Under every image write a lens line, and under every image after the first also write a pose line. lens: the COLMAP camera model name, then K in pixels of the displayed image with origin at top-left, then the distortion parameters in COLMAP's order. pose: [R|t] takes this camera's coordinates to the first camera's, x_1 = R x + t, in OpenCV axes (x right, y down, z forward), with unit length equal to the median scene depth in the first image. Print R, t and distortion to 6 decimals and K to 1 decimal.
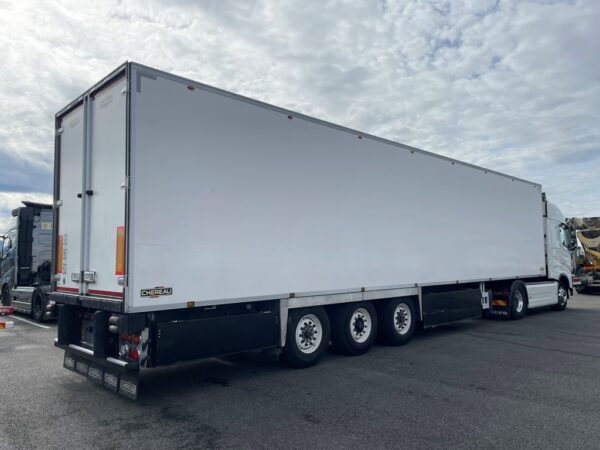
lens RADIAL K [[451.2, 0, 303.3], [0, 451.2, 222.8], [0, 0, 1]] dist [0.043350, -0.008152]
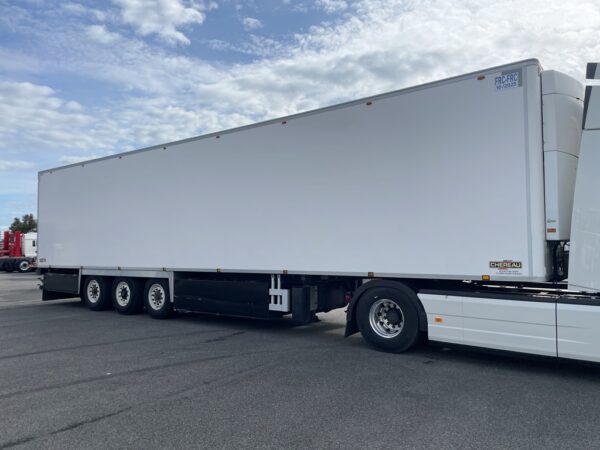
lens RADIAL K [[345.9, 0, 347.9], [0, 345.9, 223.8], [0, 0, 1]] dist [0.028647, -0.000434]
pose [[0.314743, -0.044595, -0.948129, 1.175903], [0.096741, 0.995201, -0.014695, 0.081405], [0.944234, -0.087098, 0.317547, 1.136989]]
